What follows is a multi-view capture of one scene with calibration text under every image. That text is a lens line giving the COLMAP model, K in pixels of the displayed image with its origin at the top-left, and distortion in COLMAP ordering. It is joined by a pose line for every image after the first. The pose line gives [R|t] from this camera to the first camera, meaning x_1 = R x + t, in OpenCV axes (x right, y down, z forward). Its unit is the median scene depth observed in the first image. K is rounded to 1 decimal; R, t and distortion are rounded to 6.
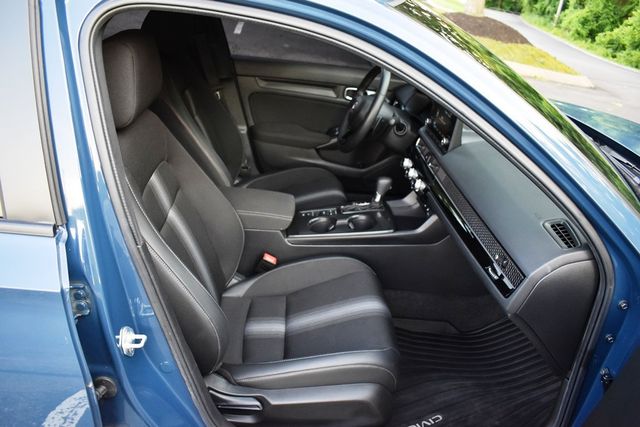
lens RADIAL K [[492.7, 0, 320.0], [0, 492.7, 213.5], [0, 0, 1]] dist [-0.099013, 0.008849]
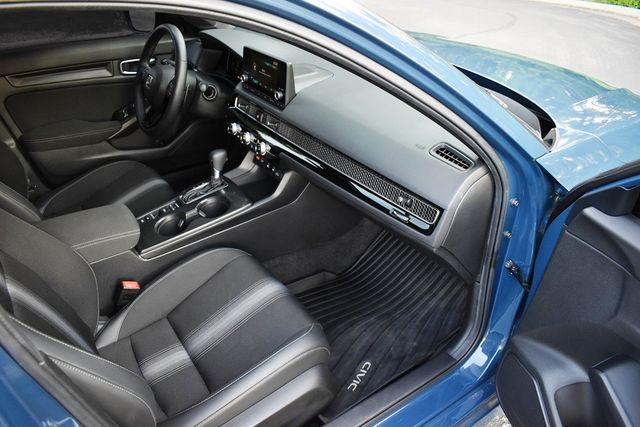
lens RADIAL K [[492.7, 0, 320.0], [0, 492.7, 213.5], [0, 0, 1]] dist [-0.099013, 0.008849]
pose [[0.840079, -0.346637, 0.417265, -0.134688], [0.299346, 0.937712, 0.176318, -0.072456], [-0.452392, -0.023215, 0.891517, 0.123688]]
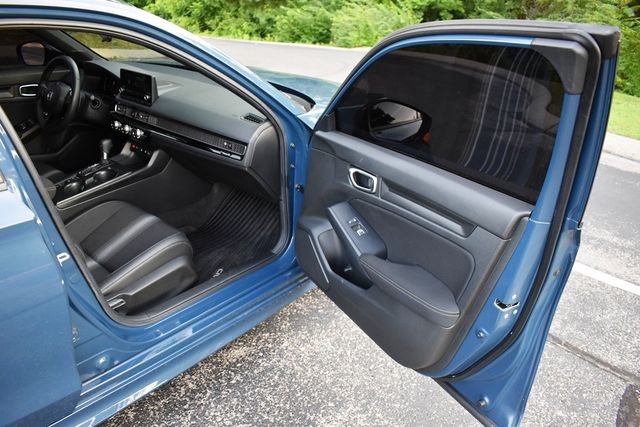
lens RADIAL K [[492.7, 0, 320.0], [0, 492.7, 213.5], [0, 0, 1]] dist [-0.099013, 0.008849]
pose [[0.662976, -0.362758, 0.654881, -0.429445], [0.340033, 0.925235, 0.168280, 0.093875], [-0.666964, 0.111116, 0.736758, -0.318787]]
